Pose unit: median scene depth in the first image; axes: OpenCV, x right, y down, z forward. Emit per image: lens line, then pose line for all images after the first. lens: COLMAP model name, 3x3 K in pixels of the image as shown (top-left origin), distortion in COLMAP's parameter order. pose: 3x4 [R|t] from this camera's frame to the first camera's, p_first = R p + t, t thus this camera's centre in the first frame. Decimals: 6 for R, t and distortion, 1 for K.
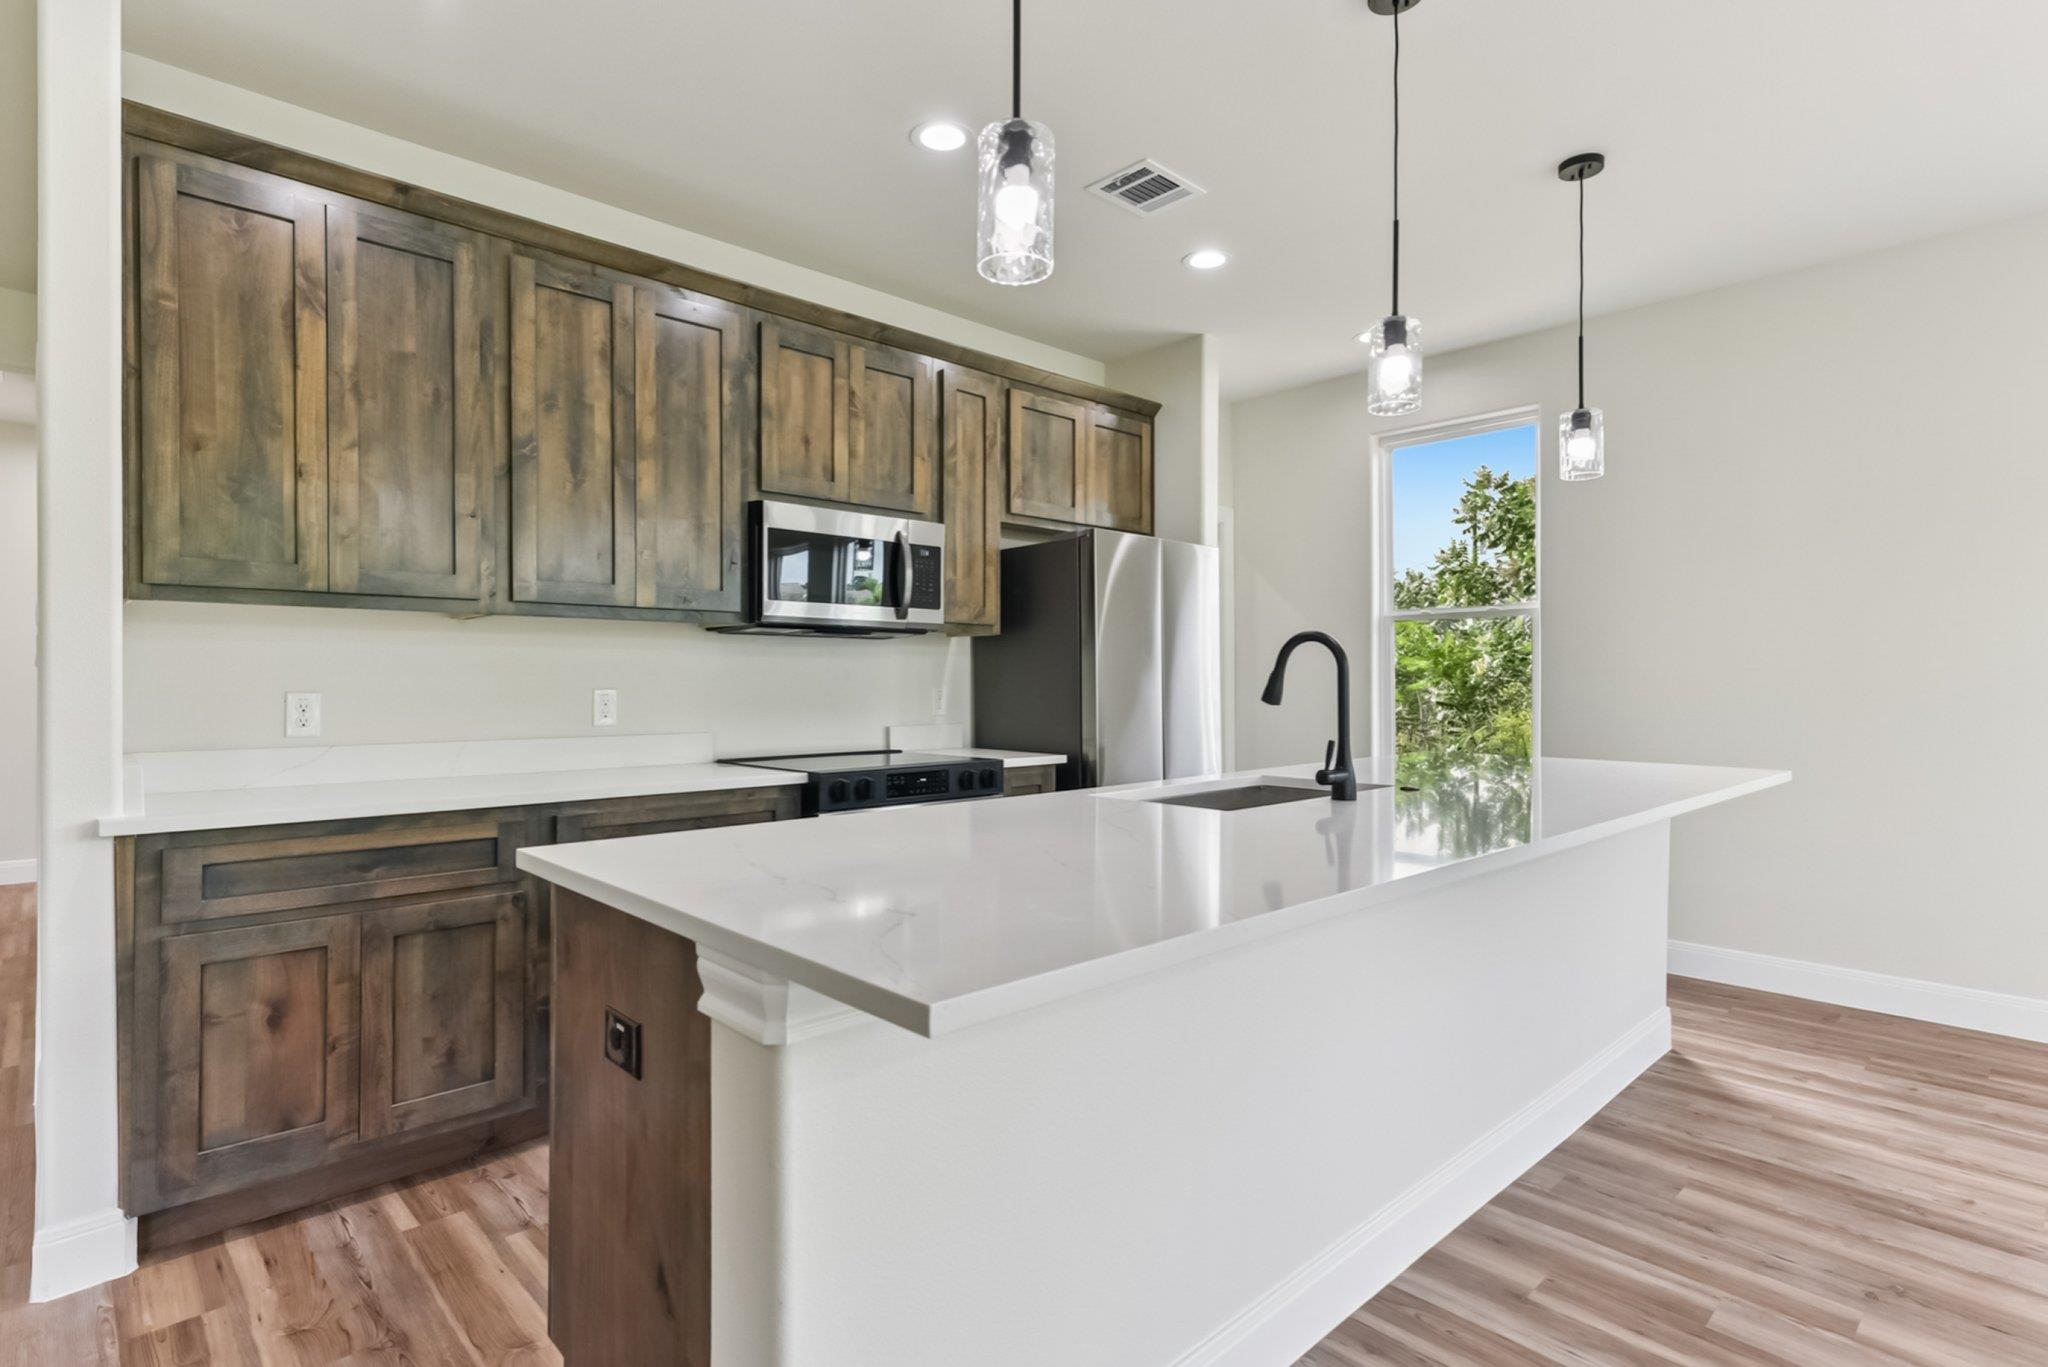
lens RADIAL K [[1016.7, 0, 987.8], [0, 1016.7, 680.6], [0, 0, 1]] dist [0.019130, 0.000734]
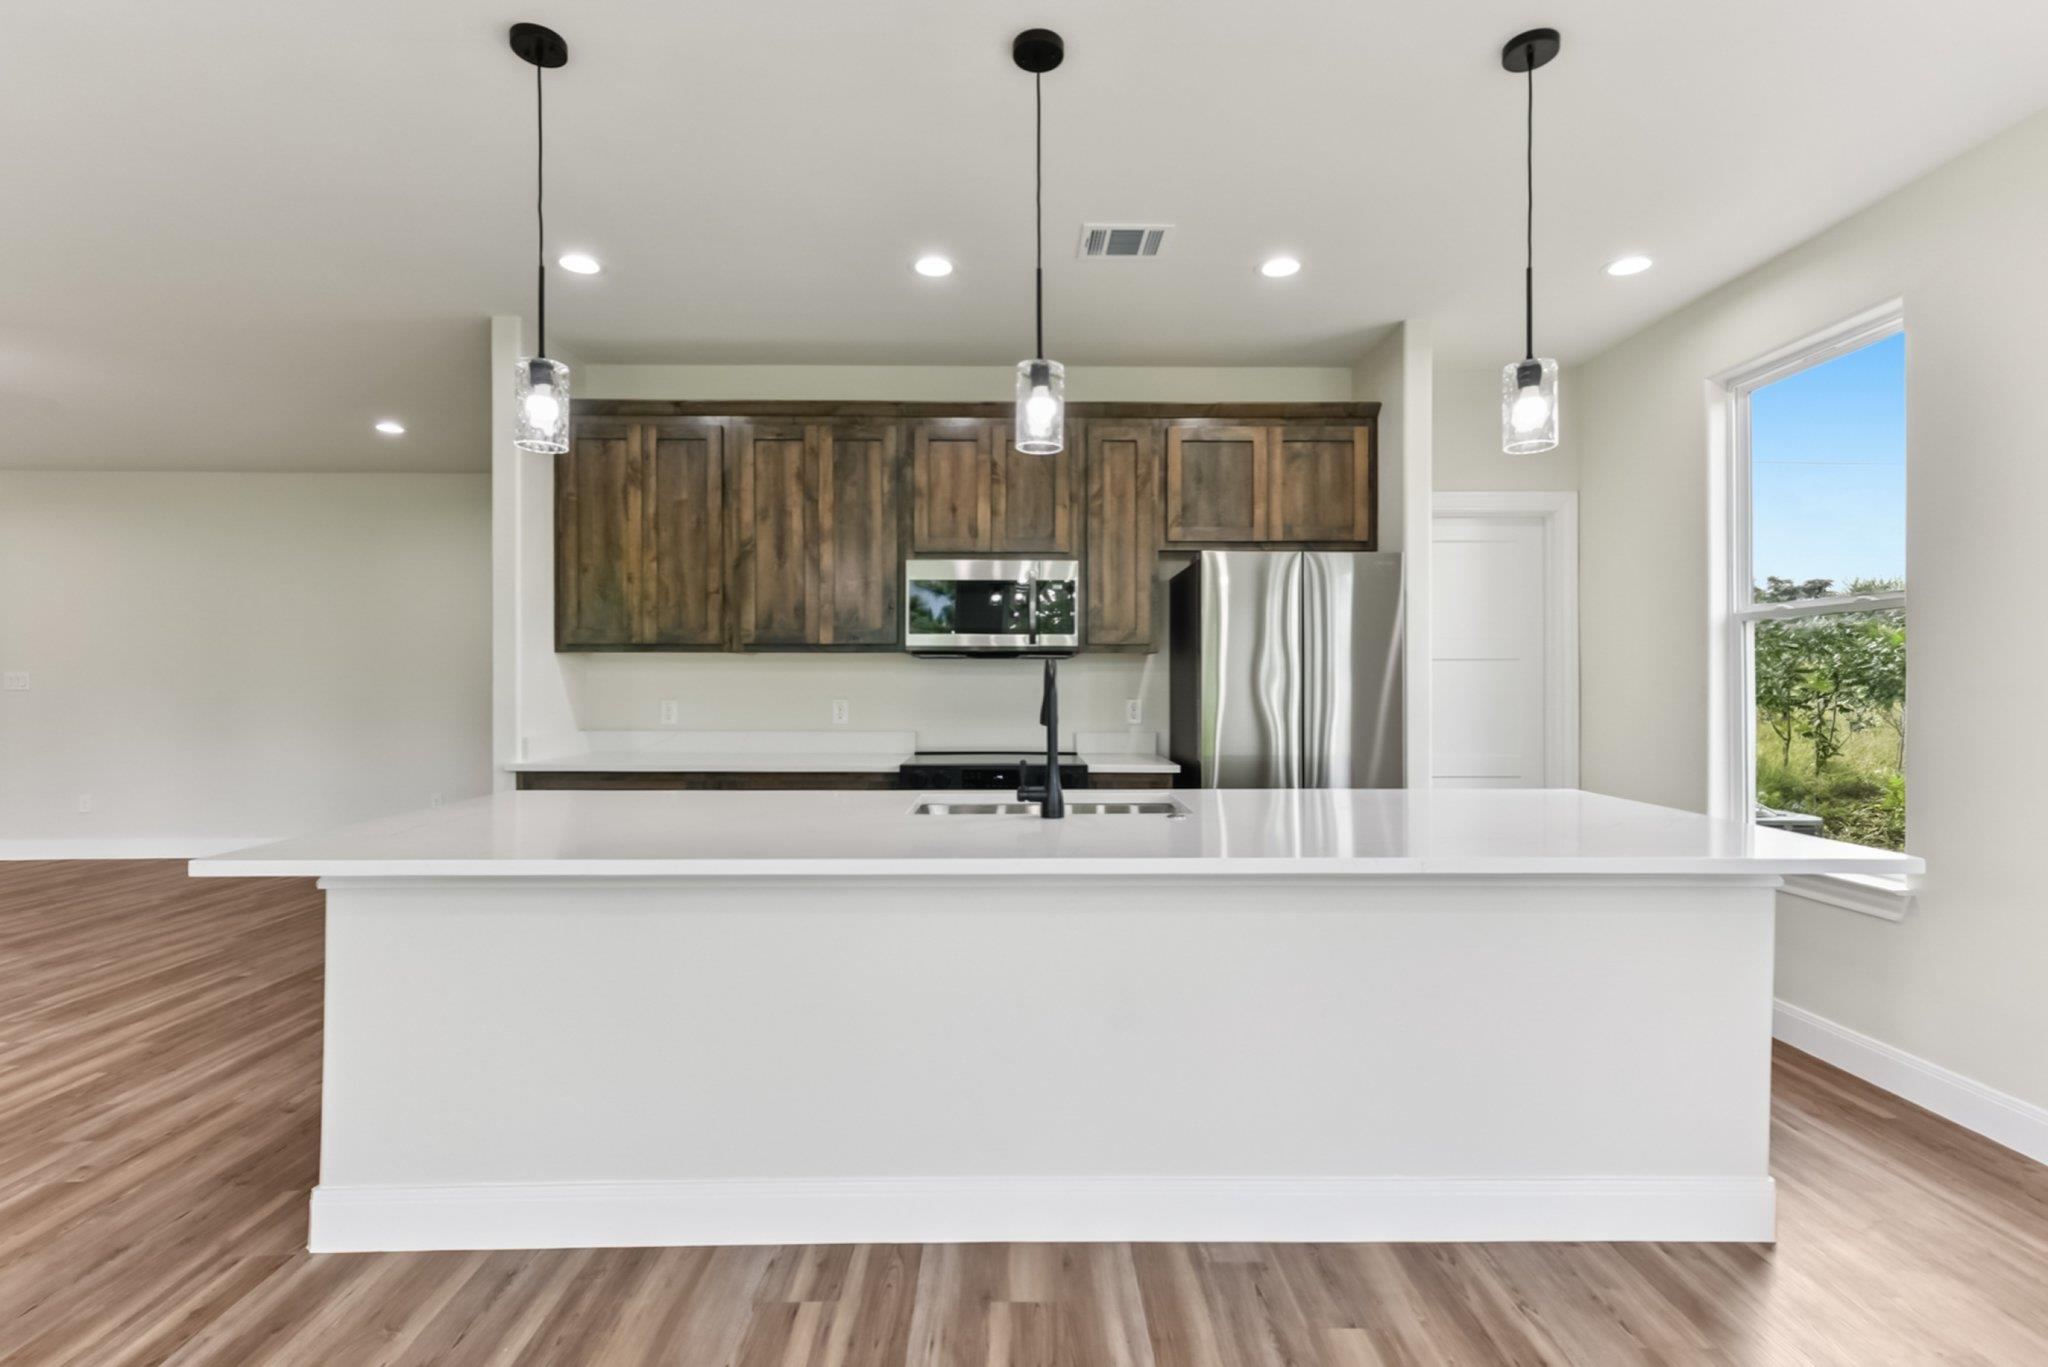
lens RADIAL K [[939.8, 0, 1051.6], [0, 939.8, 685.2], [0, 0, 1]] dist [0.009986, -0.001015]
pose [[0.741660, 0.003534, -0.670766, 0.812037], [-0.001507, 0.999992, 0.003603, -0.018654], [0.670774, -0.001662, 0.741660, 0.226371]]
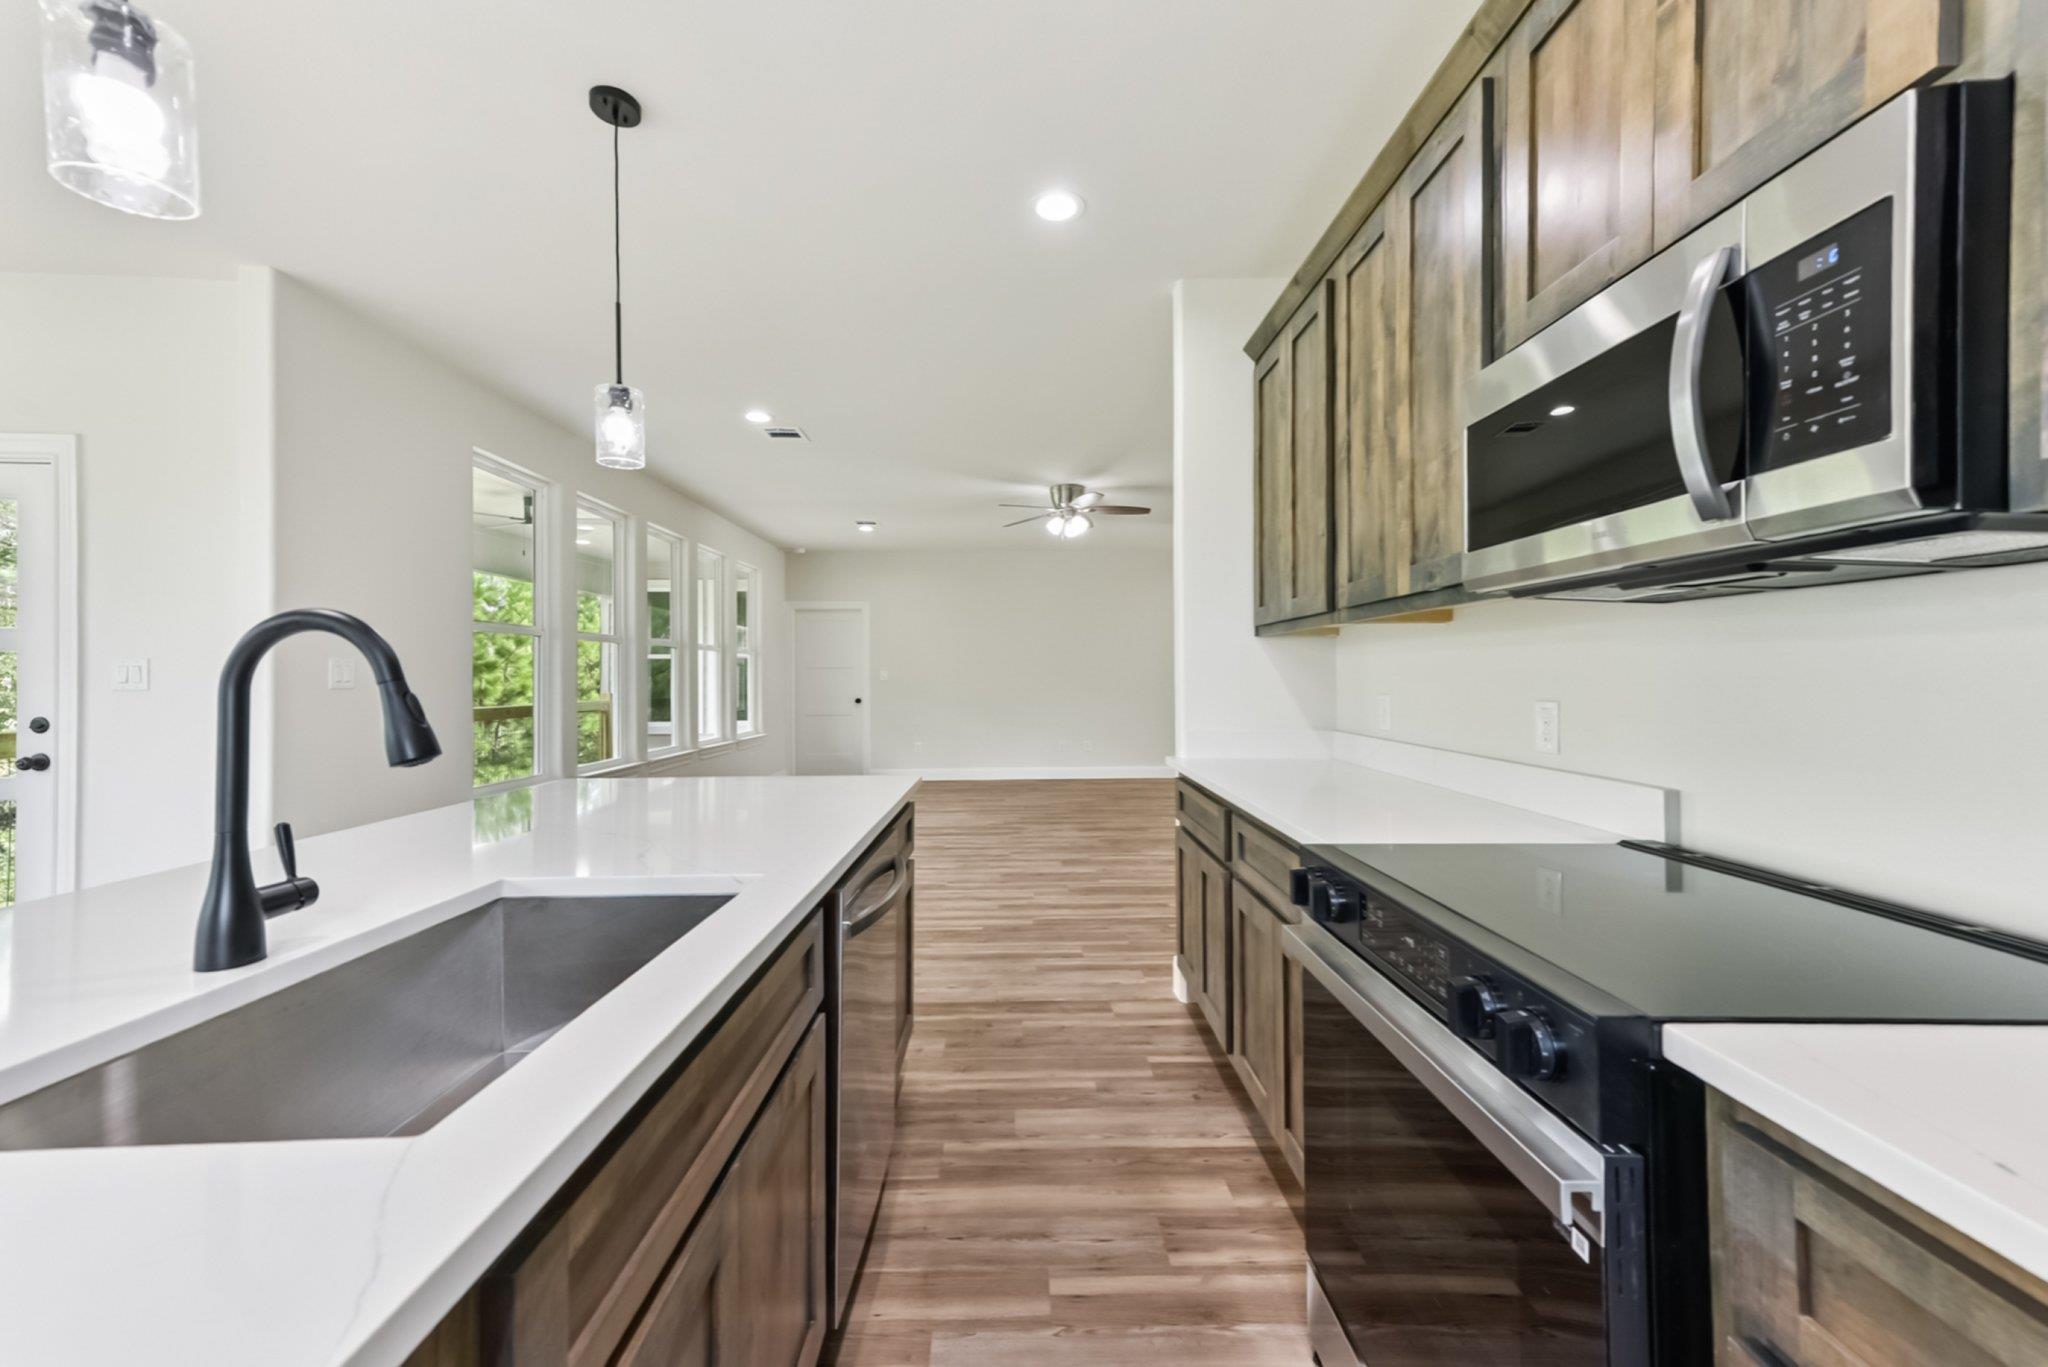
lens RADIAL K [[790.3, 0, 980.7], [0, 790.3, 654.7], [0, 0, 1]] dist [0.026919, -0.000145]
pose [[-0.717369, -0.018819, -0.696439, 0.306406], [-0.000474, 0.999648, -0.026524, -0.012976], [0.696693, -0.018698, -0.717126, 1.222669]]
